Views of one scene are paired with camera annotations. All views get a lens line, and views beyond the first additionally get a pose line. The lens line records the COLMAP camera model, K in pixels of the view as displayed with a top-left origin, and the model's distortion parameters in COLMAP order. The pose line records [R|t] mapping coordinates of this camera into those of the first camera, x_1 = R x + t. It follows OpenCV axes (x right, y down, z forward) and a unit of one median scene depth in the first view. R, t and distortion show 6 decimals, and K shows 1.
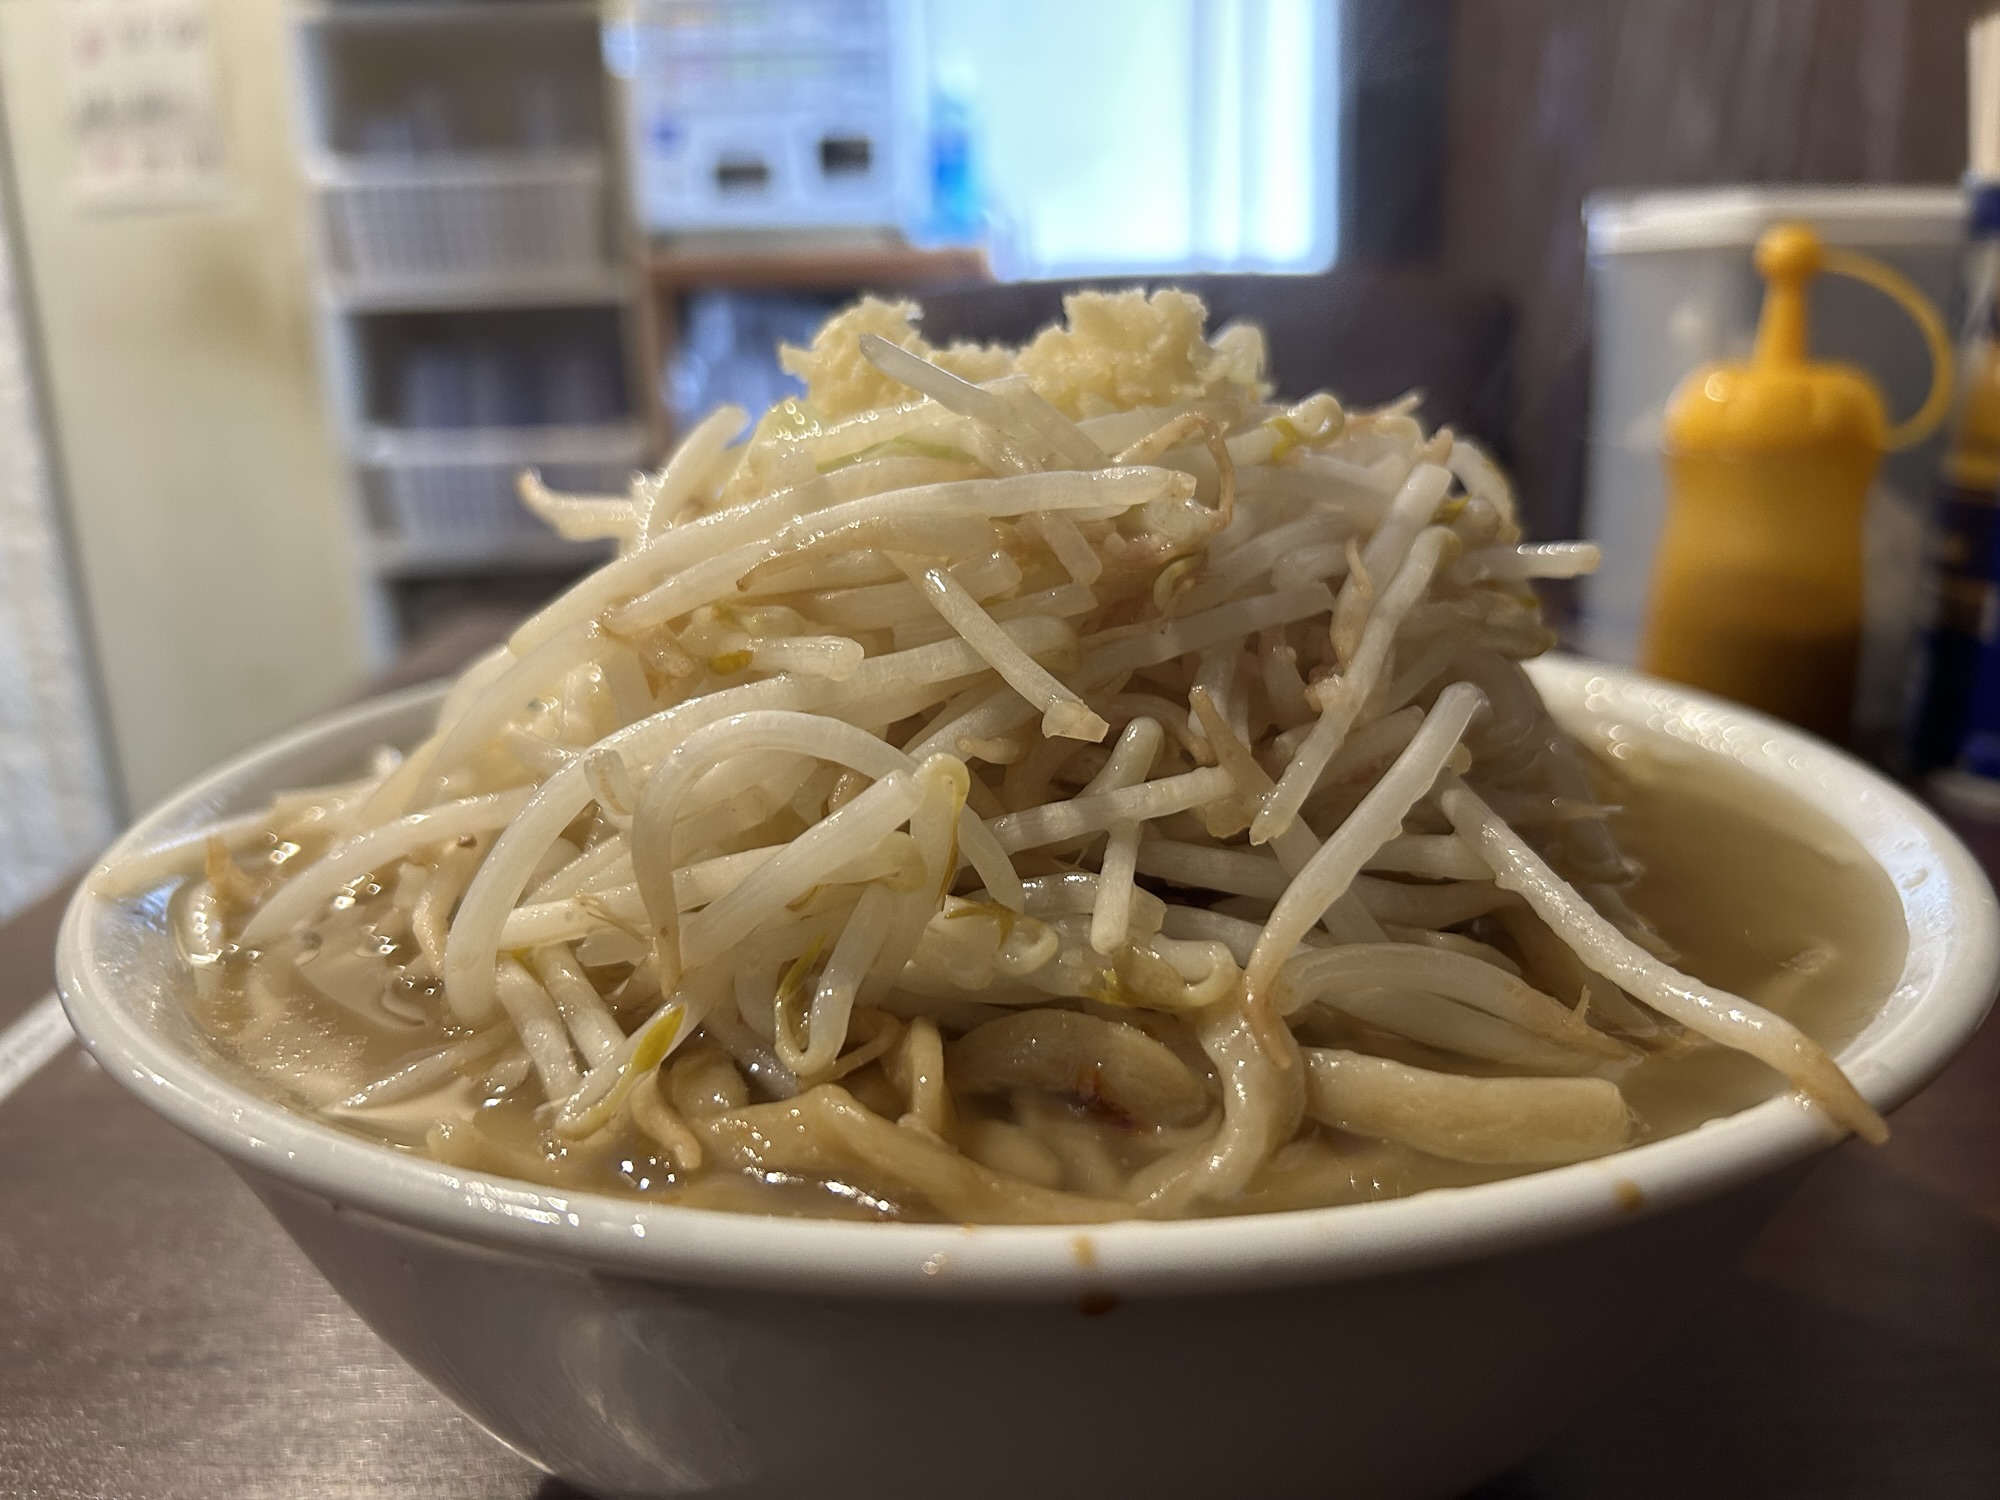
lens RADIAL K [[1530.7, 0, 992.1], [0, 1530.7, 758.5], [0, 0, 1]] dist [0.039064, -0.046353]
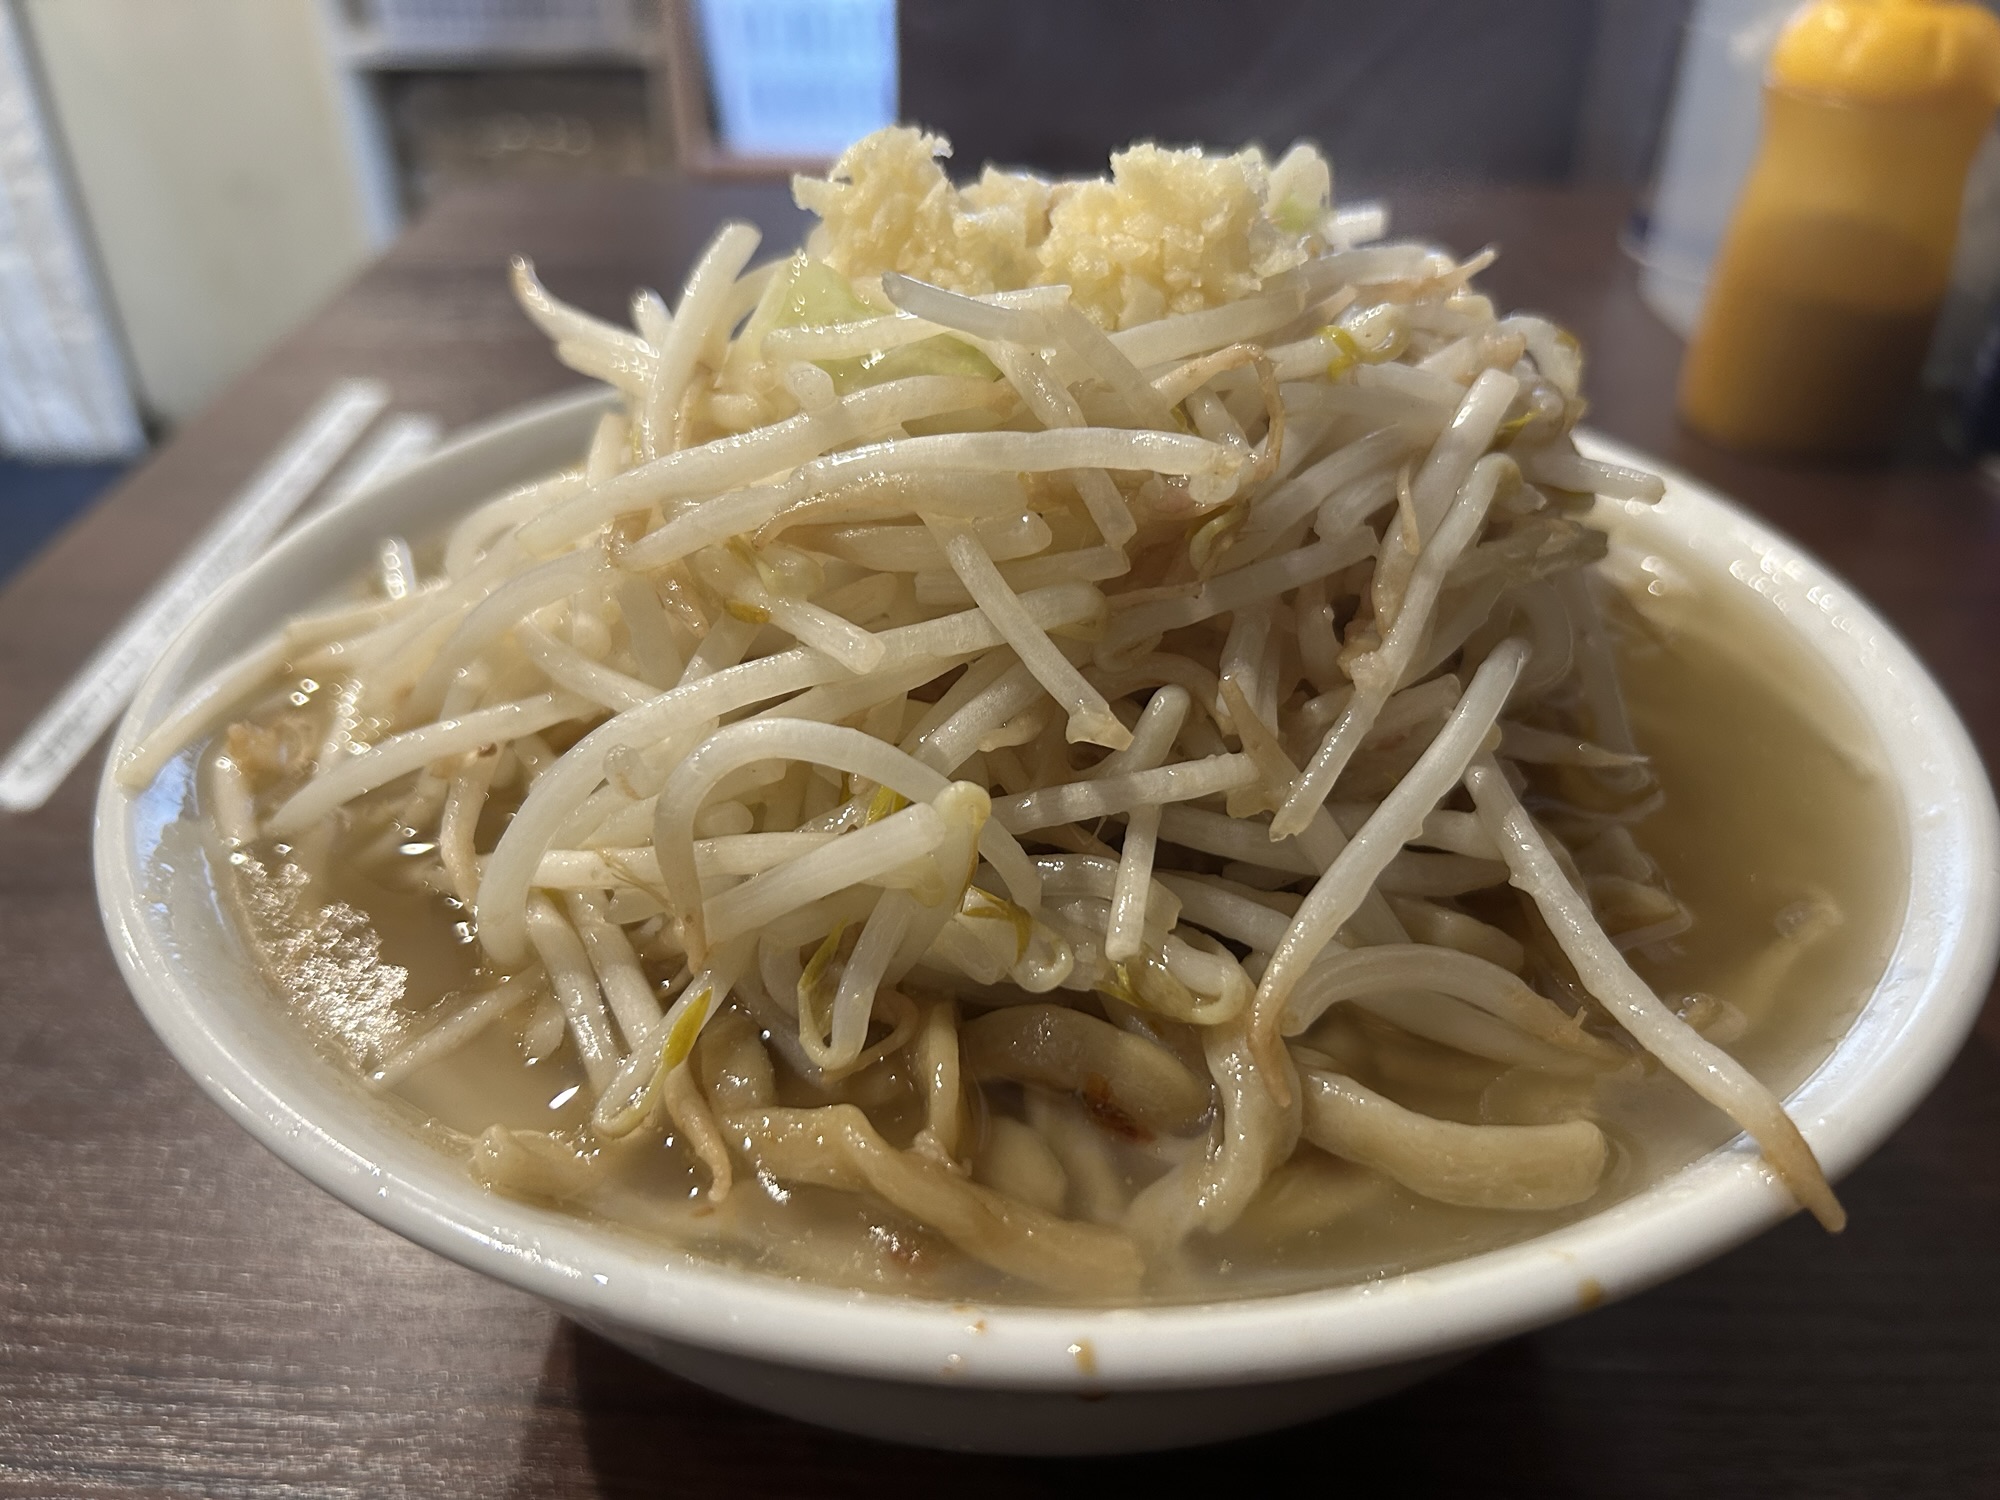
lens RADIAL K [[1530.7, 0, 1004.8], [0, 1530.7, 747.4], [0, 0, 1]] dist [0.039064, -0.046353]
pose [[0.999615, 0.027724, -0.000739, -0.005610], [-0.026256, 0.954592, 0.296757, -0.284741], [0.008933, -0.296623, 0.954953, 0.055814]]
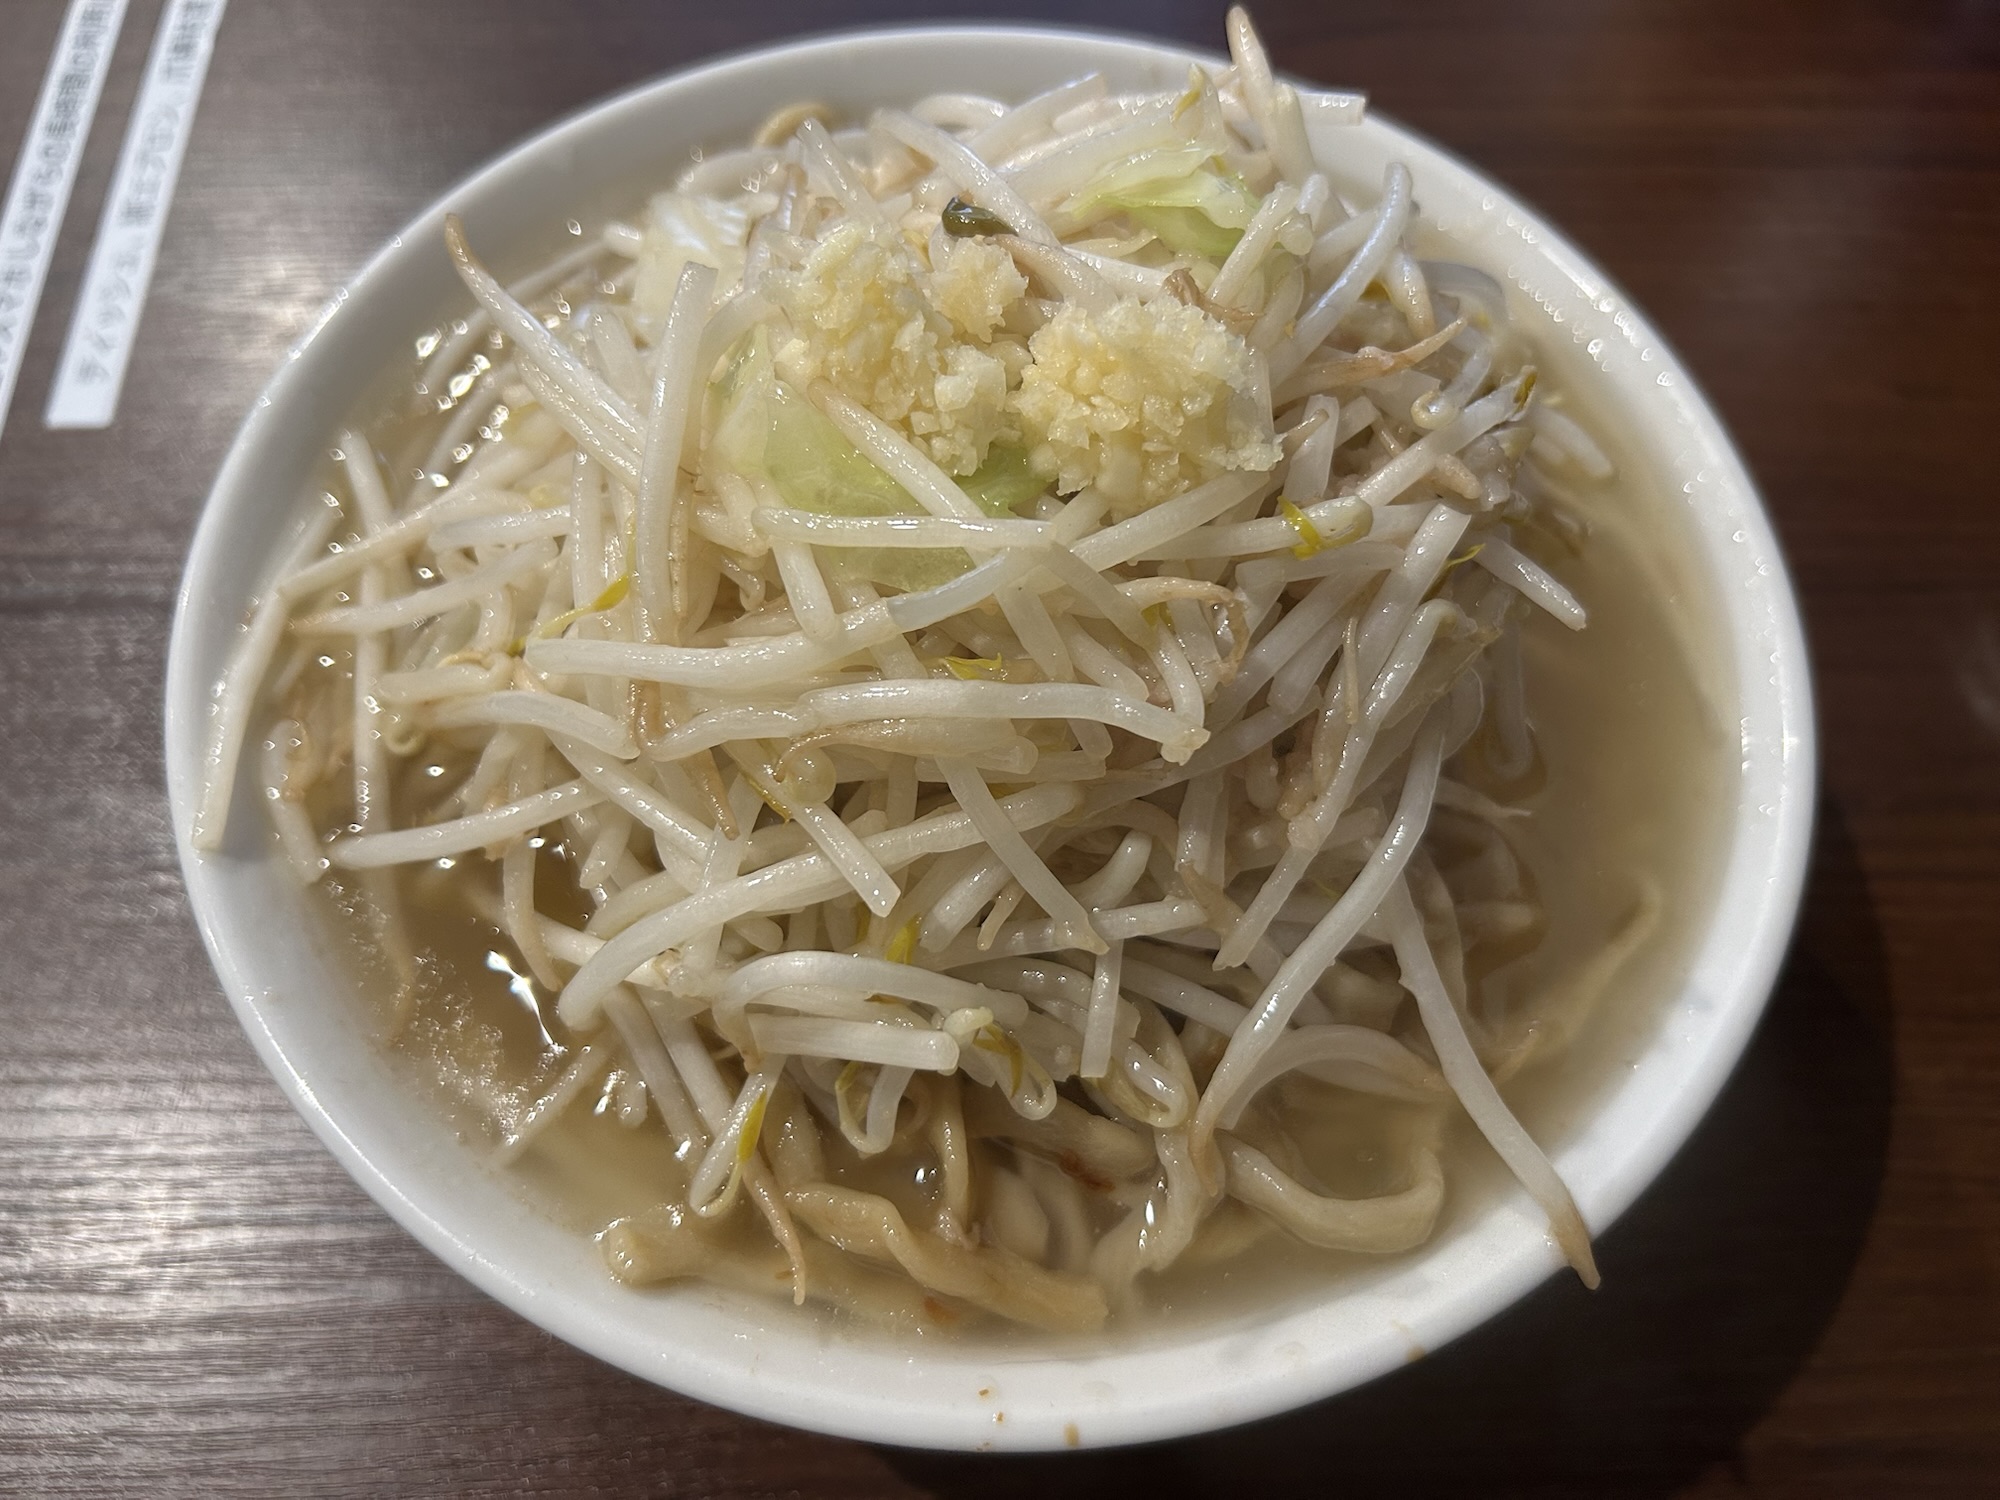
lens RADIAL K [[1530.7, 0, 1001.5], [0, 1530.7, 747.0], [0, 0, 1]] dist [0.039064, -0.046353]
pose [[0.997719, -0.005285, 0.067290, -0.080678], [-0.043511, 0.711791, 0.701043, -0.898305], [-0.051601, -0.702372, 0.709938, 0.246969]]
